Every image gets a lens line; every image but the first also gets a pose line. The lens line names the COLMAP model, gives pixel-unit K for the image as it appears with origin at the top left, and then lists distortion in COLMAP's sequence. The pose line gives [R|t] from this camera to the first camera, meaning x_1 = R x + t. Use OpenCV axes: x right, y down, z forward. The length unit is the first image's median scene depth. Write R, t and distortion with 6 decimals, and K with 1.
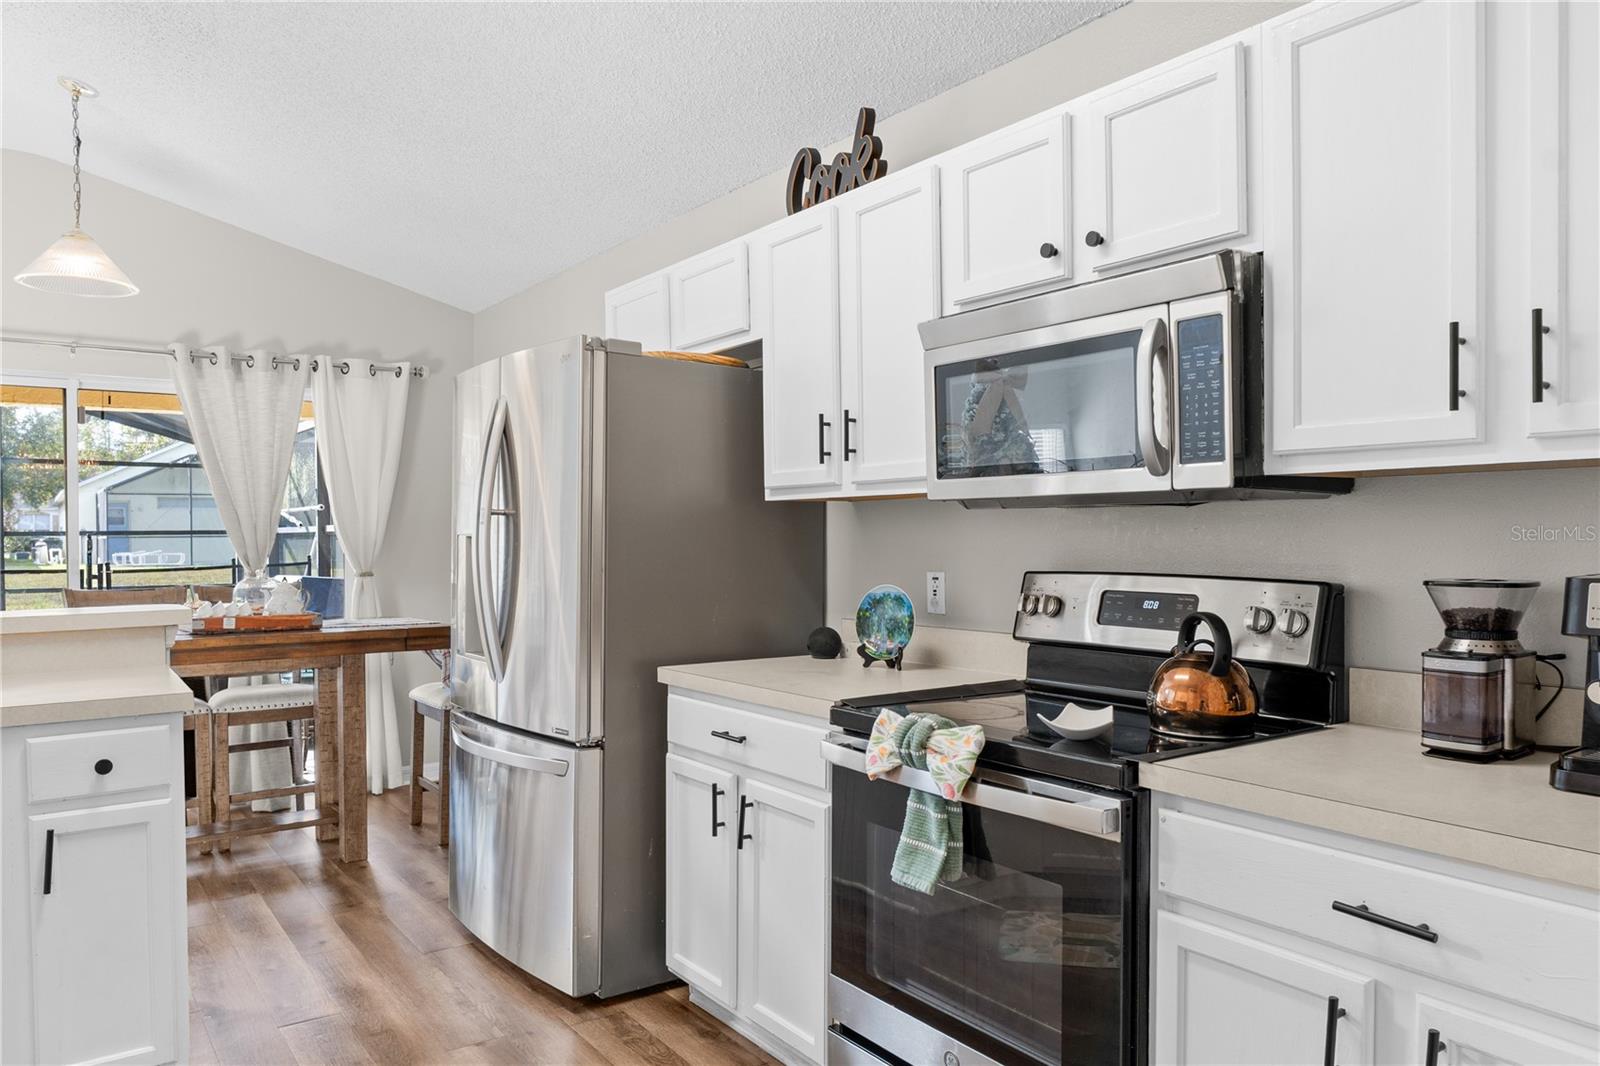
lens RADIAL K [[1118.3, 0, 796.9], [0, 1118.3, 540.9], [0, 0, 1]] dist [-0.007221, -0.002129]
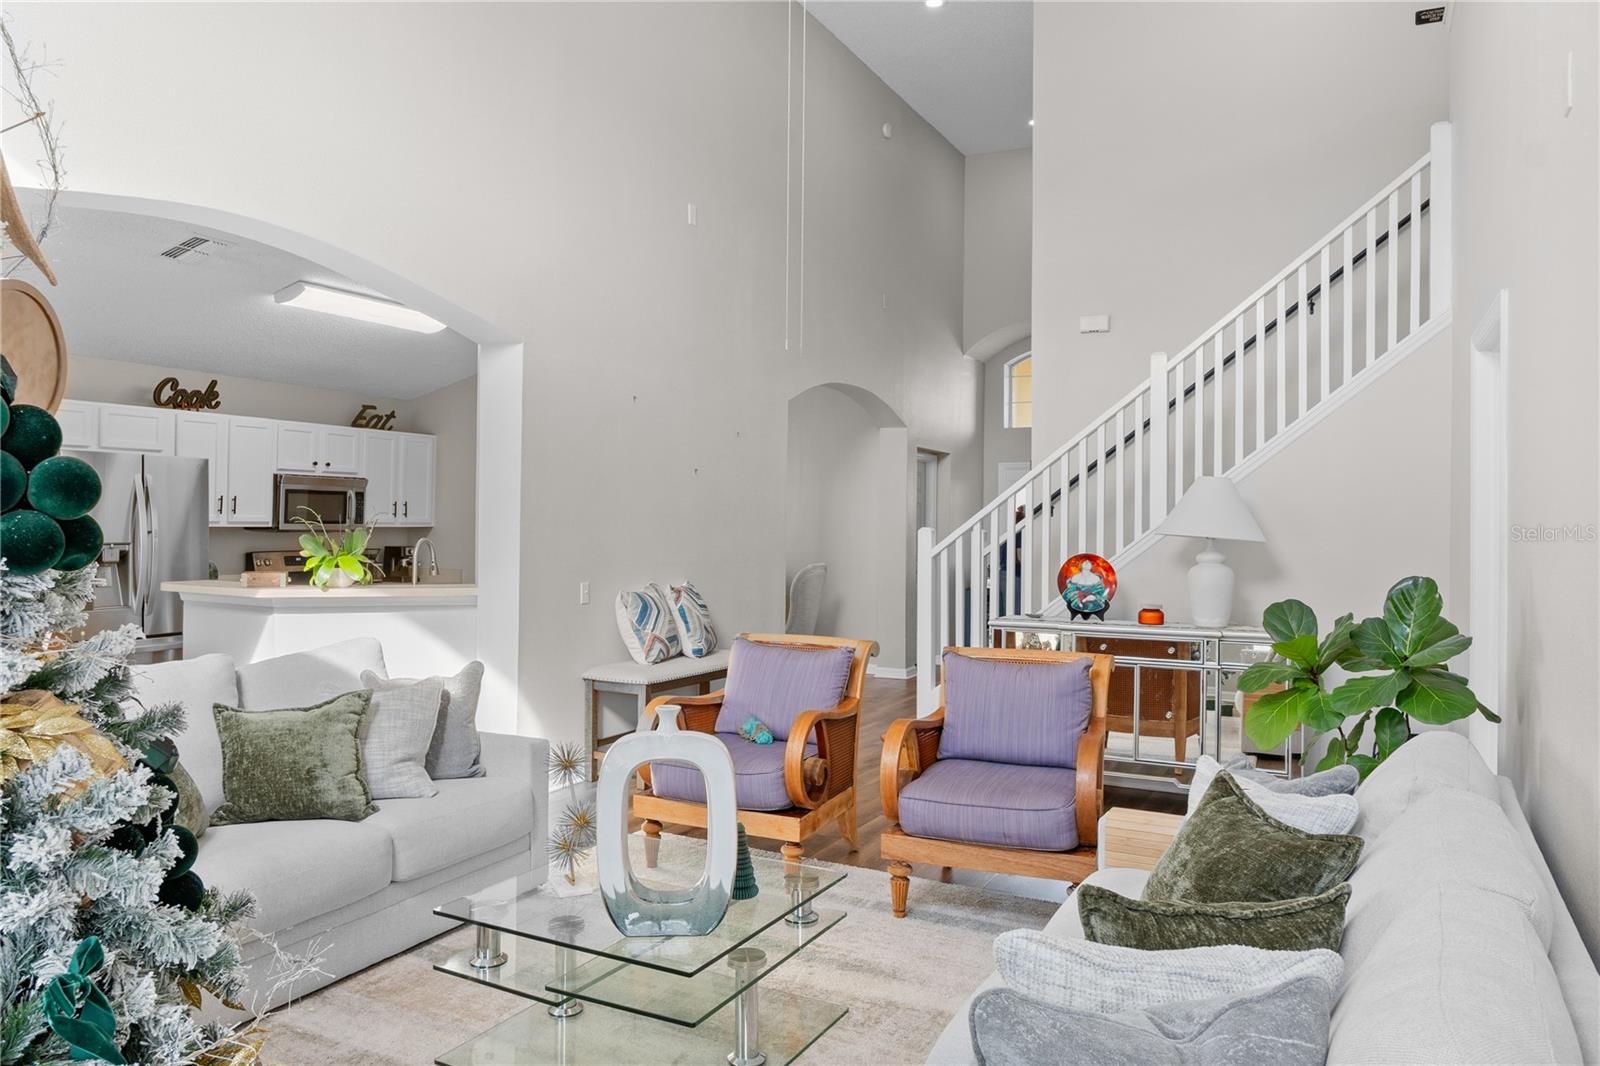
lens RADIAL K [[1118.3, 0, 796.9], [0, 1118.3, 540.9], [0, 0, 1]] dist [-0.007221, -0.002129]
pose [[-0.451531, 0.001405, 0.892254, -3.655320], [0.008417, 0.999961, 0.002685, 0.002382], [-0.892216, 0.008722, -0.451526, 1.194784]]
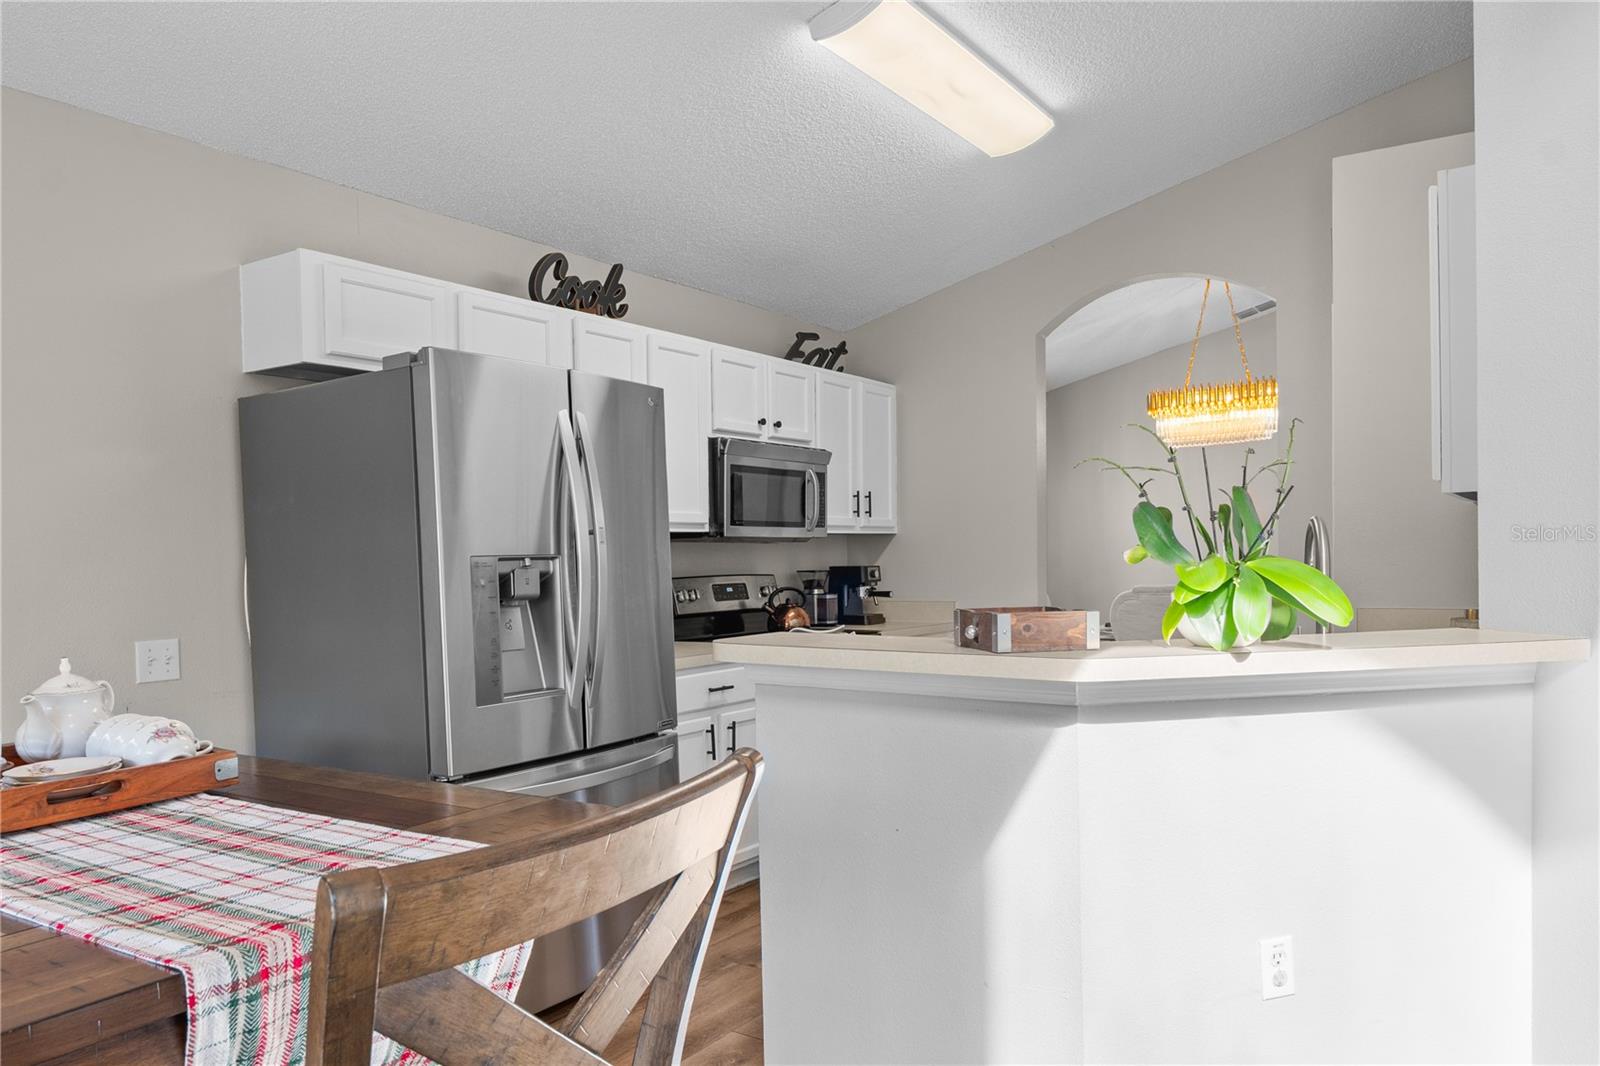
lens RADIAL K [[1124.8, 0, 800.9], [0, 1124.8, 611.6], [0, 0, 1]] dist [-0.003883, -0.001027]
pose [[-0.344972, -0.016081, 0.938475, -1.746087], [0.040426, 0.998671, 0.031973, 0.036020], [-0.937742, 0.048968, -0.343864, 1.614033]]
